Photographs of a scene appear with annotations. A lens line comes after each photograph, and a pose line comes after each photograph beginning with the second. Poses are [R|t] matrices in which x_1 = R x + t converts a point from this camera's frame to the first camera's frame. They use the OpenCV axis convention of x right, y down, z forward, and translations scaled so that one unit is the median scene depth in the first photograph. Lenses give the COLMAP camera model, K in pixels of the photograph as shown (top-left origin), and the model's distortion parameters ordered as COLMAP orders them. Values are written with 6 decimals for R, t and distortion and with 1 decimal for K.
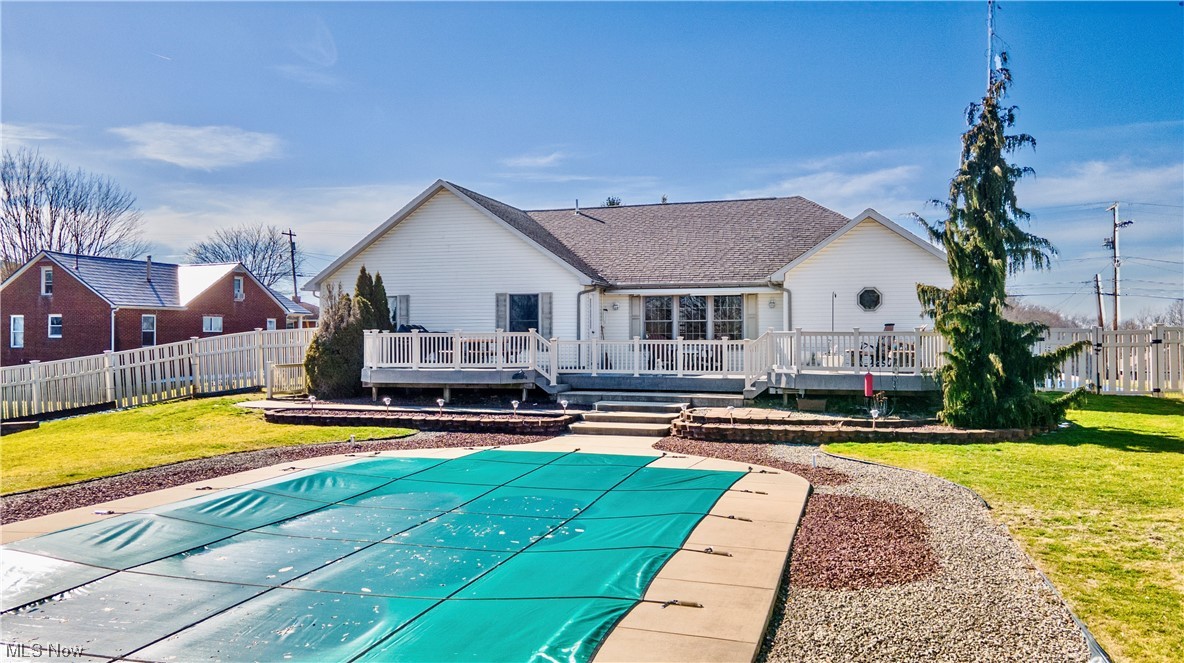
lens RADIAL K [[861.9, 0, 587.0], [0, 861.9, 335.4], [0, 0, 1]] dist [0.046788, 0.010099]
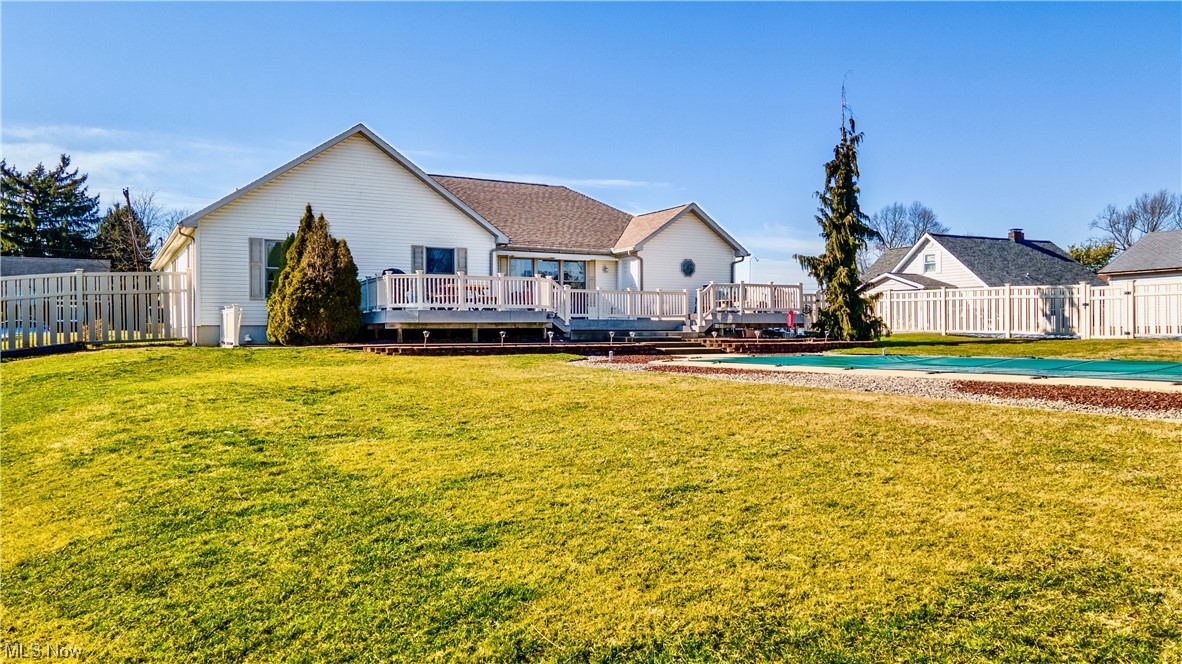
lens RADIAL K [[860.5, 0, 589.7], [0, 860.5, 331.7], [0, 0, 1]] dist [0.046788, 0.010099]
pose [[0.694430, -0.000235, 0.719561, -0.816560], [0.001247, 0.999999, -0.000878, 0.064815], [-0.719560, 0.001507, 0.694429, 0.156288]]
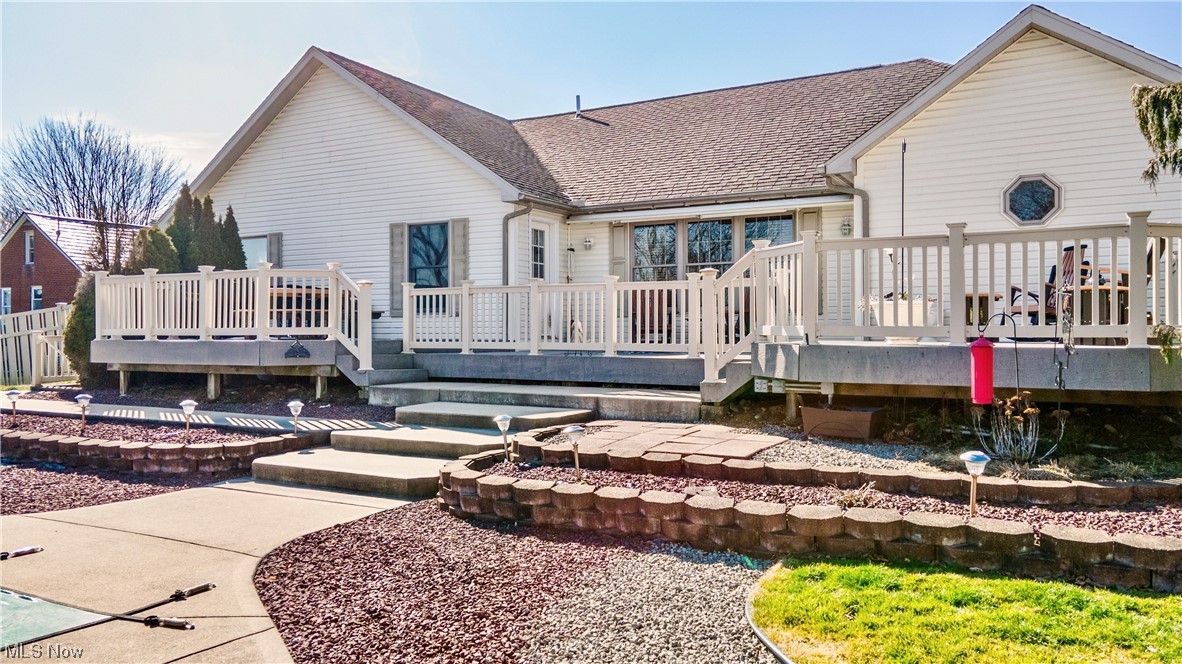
lens RADIAL K [[860.5, 0, 589.4], [0, 860.5, 329.2], [0, 0, 1]] dist [0.046788, 0.010099]
pose [[0.978578, -0.000149, -0.205874, 0.191459], [0.000667, 0.999997, 0.002445, 0.030369], [0.205873, -0.002530, 0.978575, 0.489856]]
